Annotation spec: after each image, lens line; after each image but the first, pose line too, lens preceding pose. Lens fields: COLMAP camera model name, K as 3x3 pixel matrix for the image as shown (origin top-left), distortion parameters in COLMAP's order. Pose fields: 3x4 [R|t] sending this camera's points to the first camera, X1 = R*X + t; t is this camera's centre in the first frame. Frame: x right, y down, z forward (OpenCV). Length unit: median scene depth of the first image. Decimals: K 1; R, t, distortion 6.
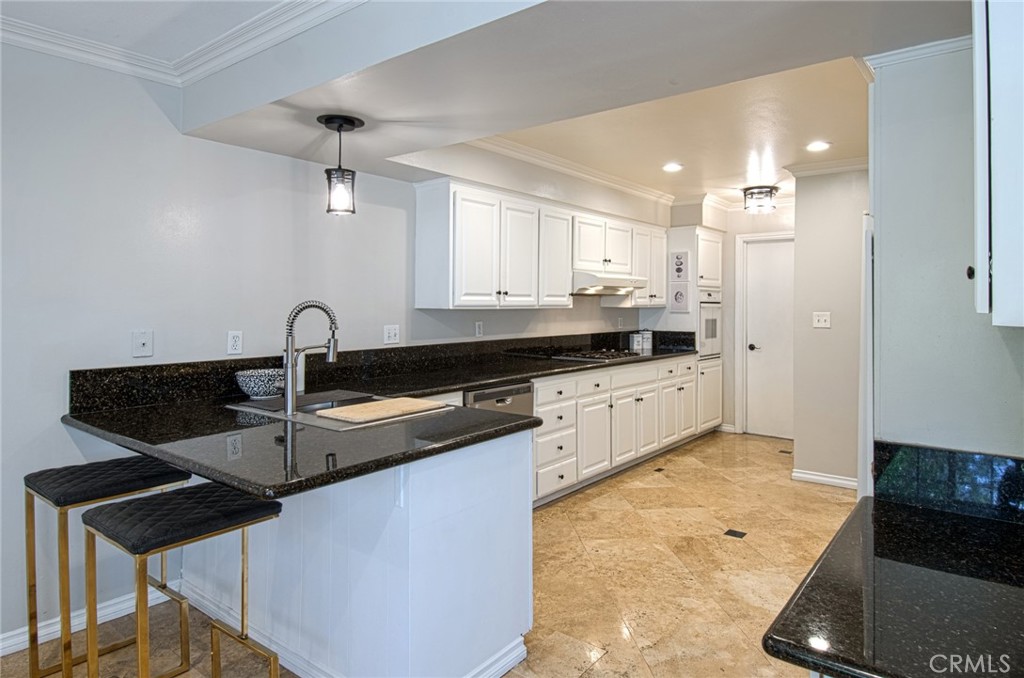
lens RADIAL K [[622.2, 0, 497.8], [0, 622.2, 315.8], [0, 0, 1]] dist [0.003105, -0.000307]
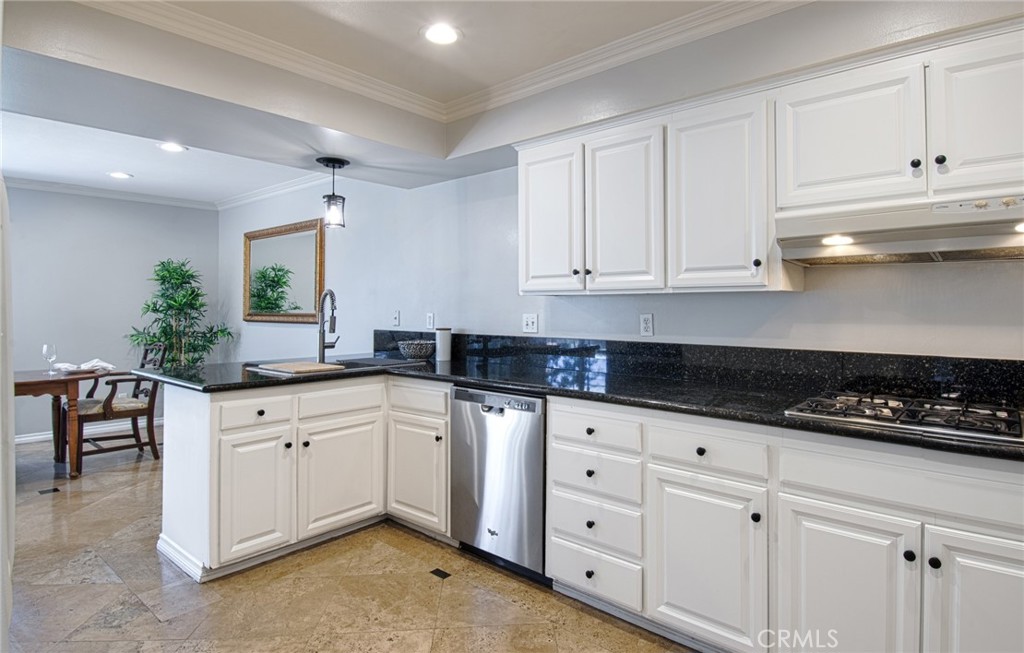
lens RADIAL K [[558.4, 0, 550.7], [0, 558.4, 302.9], [0, 0, 1]] dist [0.019000, -0.000304]
pose [[-0.017833, -0.008436, -0.999805, 0.555814], [-0.021079, 0.999745, -0.008059, 0.003764], [0.999619, 0.020931, -0.018006, 0.837434]]
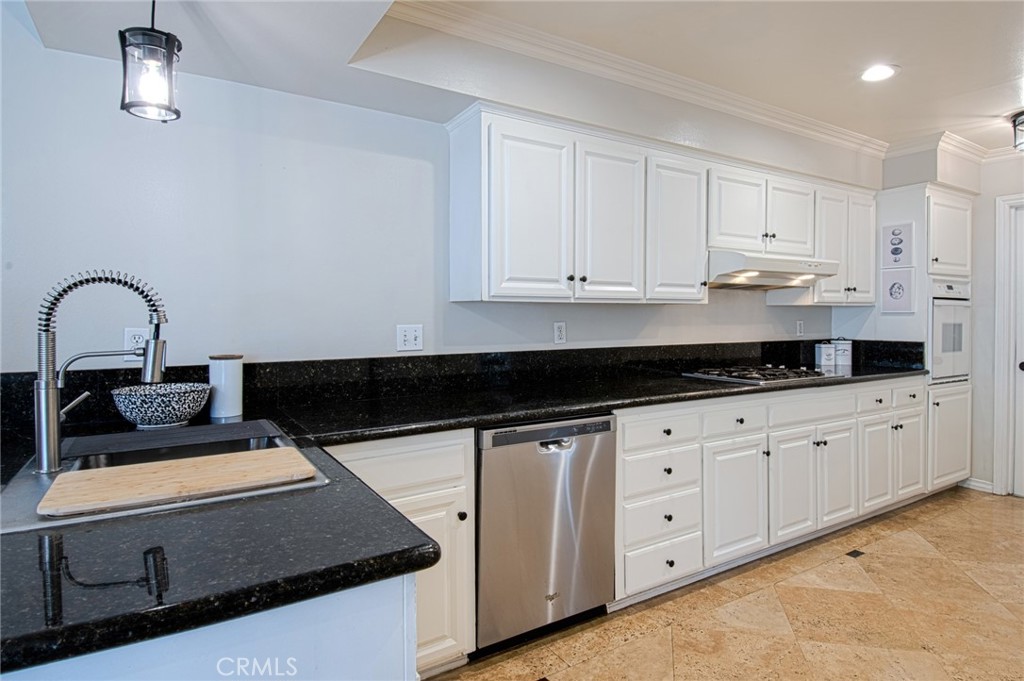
lens RADIAL K [[563.1, 0, 505.8], [0, 563.1, 324.4], [0, 0, 1]] dist [0.028394, -0.031651]
pose [[0.943473, 0.003519, -0.331431, 0.116843], [-0.004469, 0.999988, -0.002104, 0.012454], [0.331419, 0.003466, 0.943477, 0.340501]]
